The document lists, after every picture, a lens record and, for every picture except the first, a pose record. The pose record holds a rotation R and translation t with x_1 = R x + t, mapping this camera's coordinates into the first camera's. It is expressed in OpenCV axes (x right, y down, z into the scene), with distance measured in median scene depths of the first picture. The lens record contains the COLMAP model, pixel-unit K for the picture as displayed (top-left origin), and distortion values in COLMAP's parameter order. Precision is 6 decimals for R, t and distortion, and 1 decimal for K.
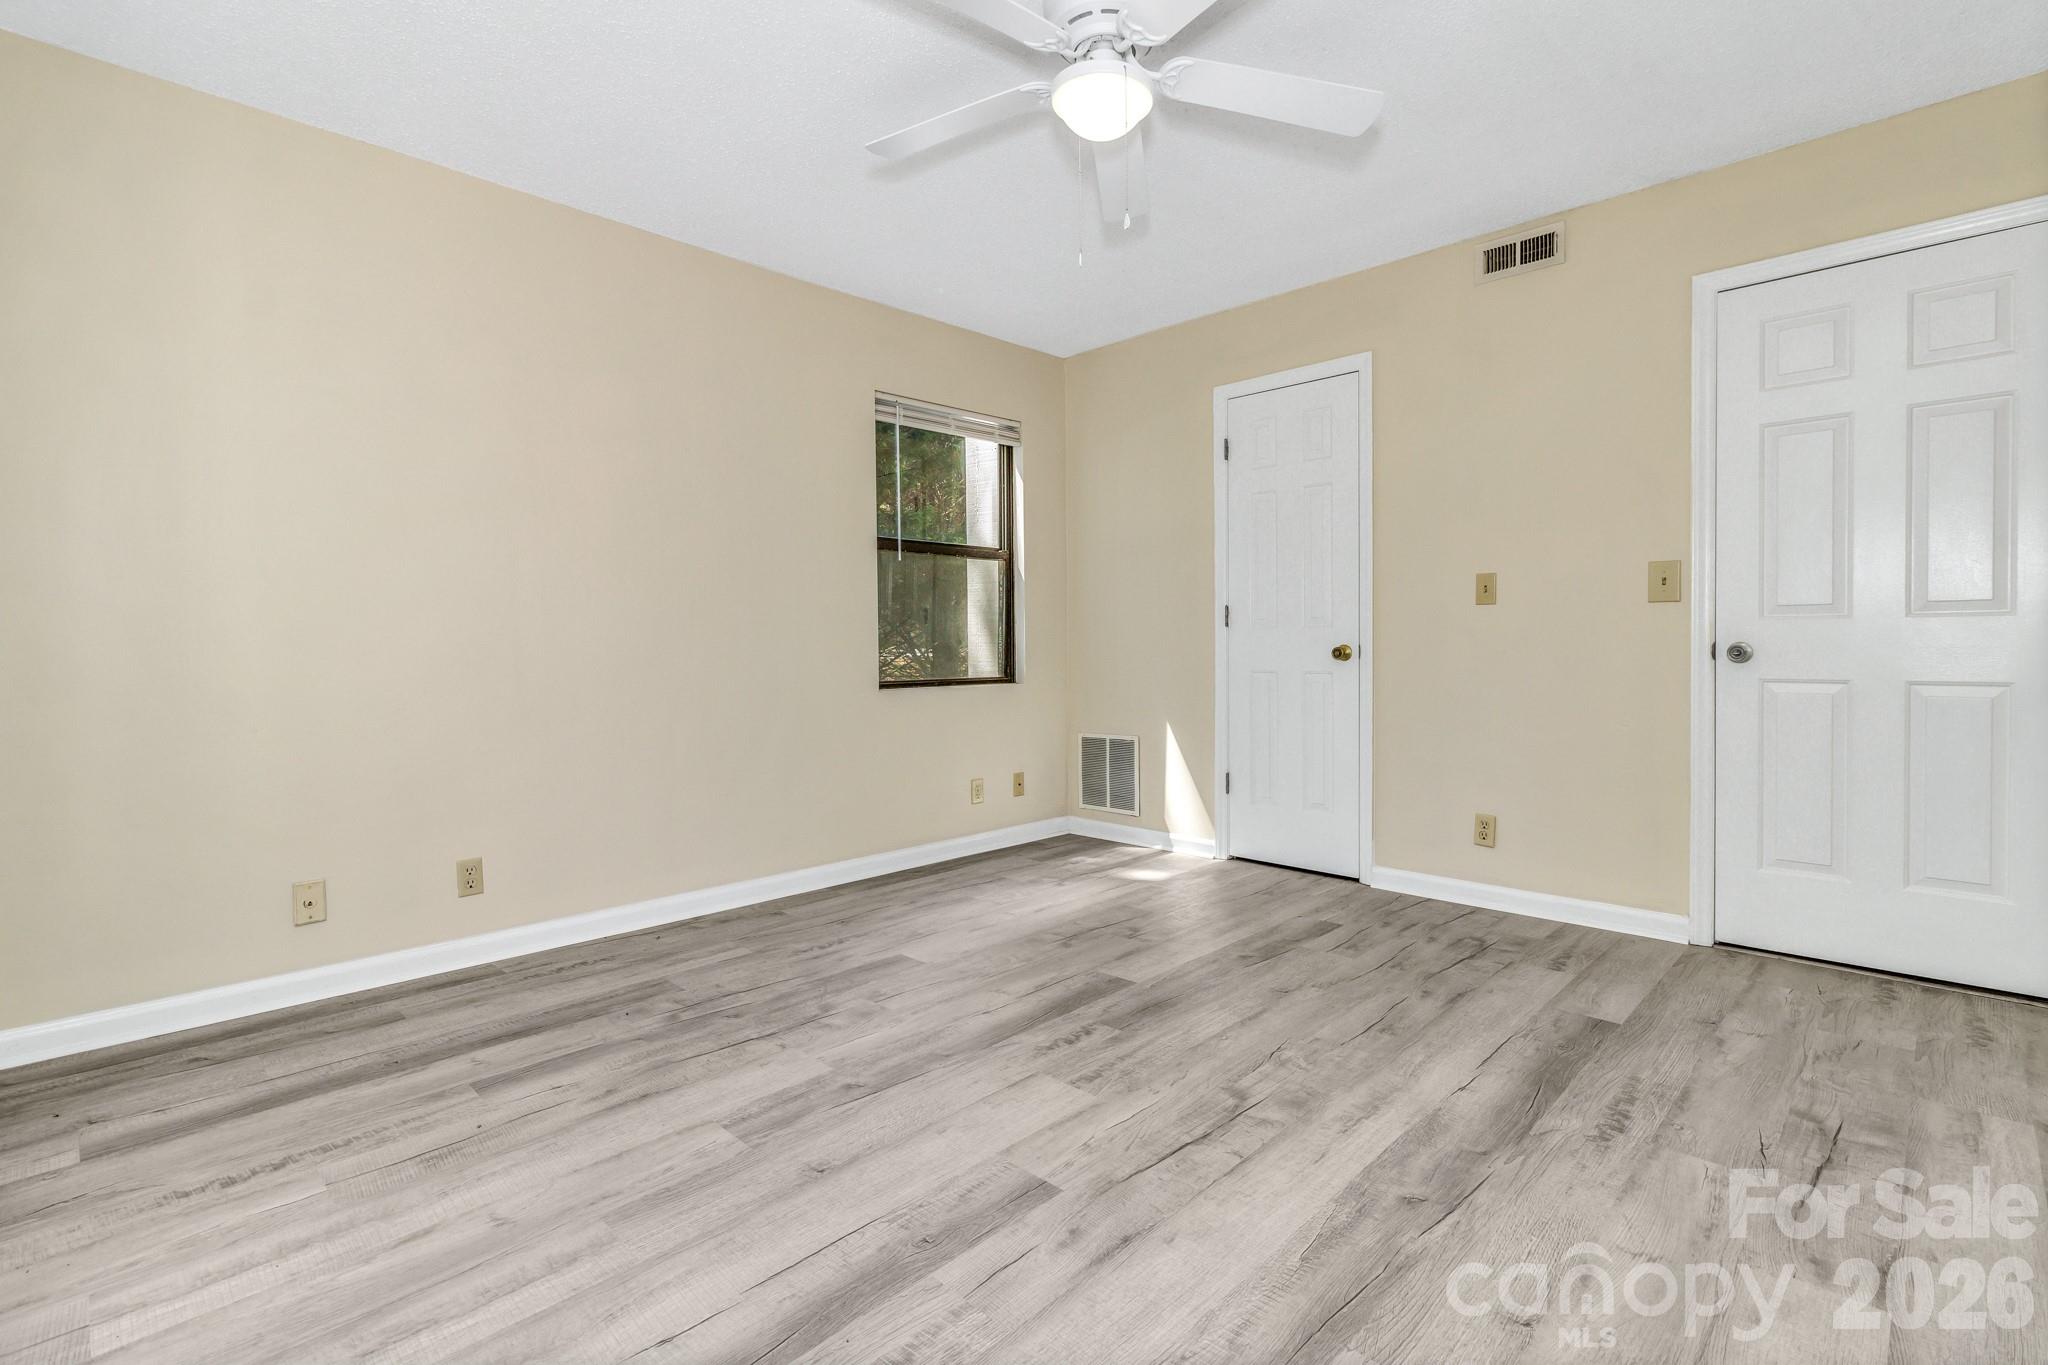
lens RADIAL K [[942.5, 0, 1028.7], [0, 942.5, 648.0], [0, 0, 1]] dist [-0.001283, 0.000090]
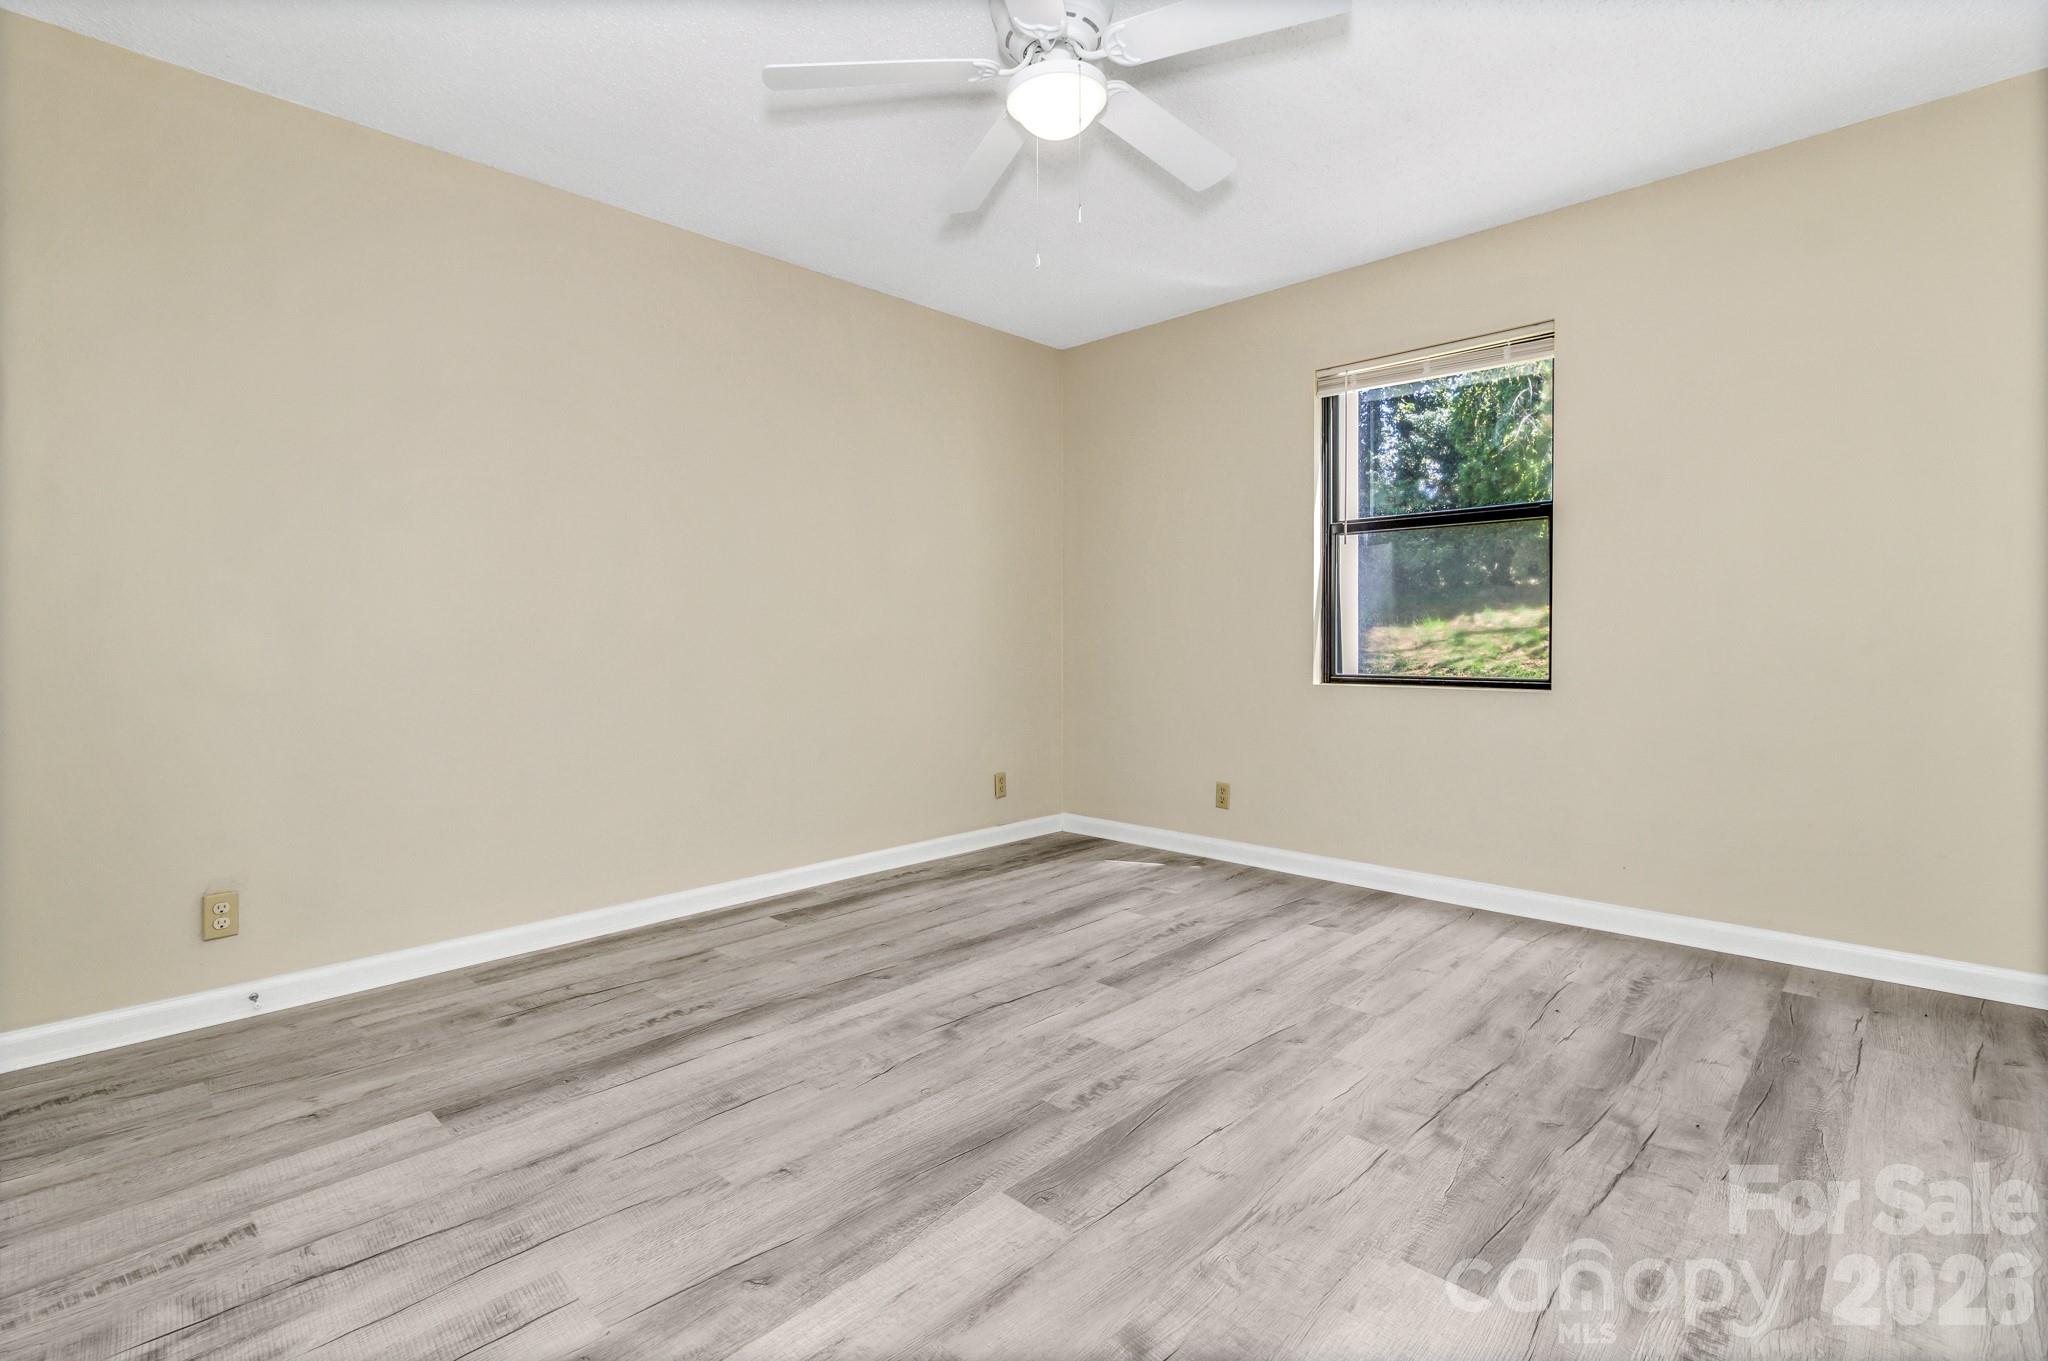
lens RADIAL K [[942.5, 0, 1028.7], [0, 942.5, 646.0], [0, 0, 1]] dist [-0.001283, 0.000090]
pose [[-0.999827, 0.012312, -0.013910, 0.120303], [0.012141, 0.999851, 0.012311, -0.008772], [0.014059, 0.012140, -0.999827, 1.893323]]
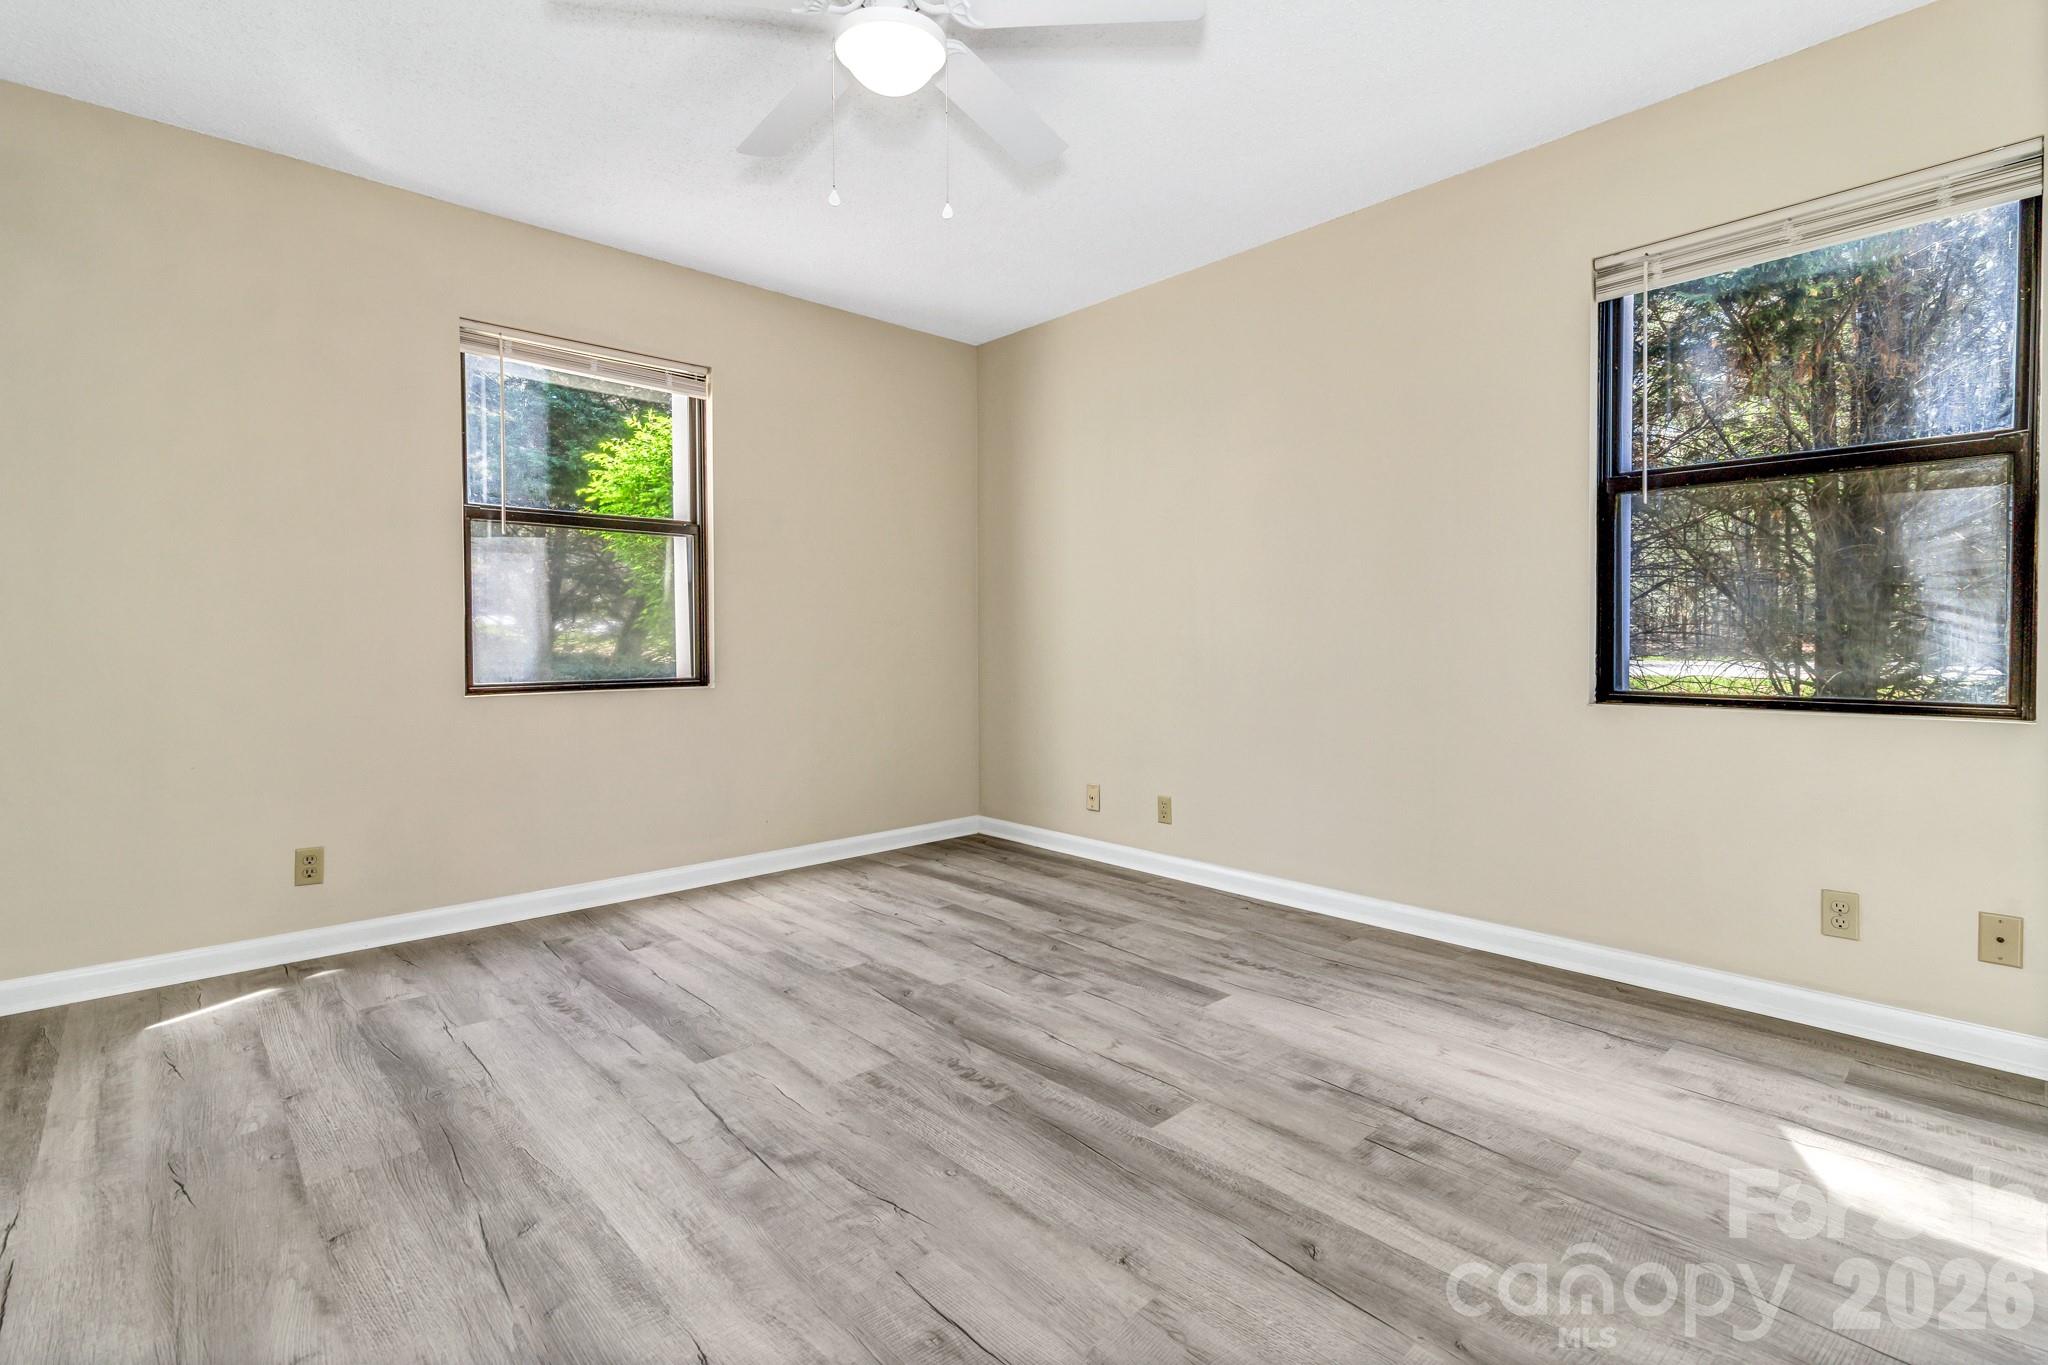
lens RADIAL K [[942.5, 0, 1028.7], [0, 942.5, 648.0], [0, 0, 1]] dist [-0.001283, 0.000090]
pose [[-0.044189, 0.018011, -0.998861, 0.946585], [-0.001006, 0.999836, 0.018073, -0.011401], [0.999023, 0.001803, -0.044164, 1.106045]]
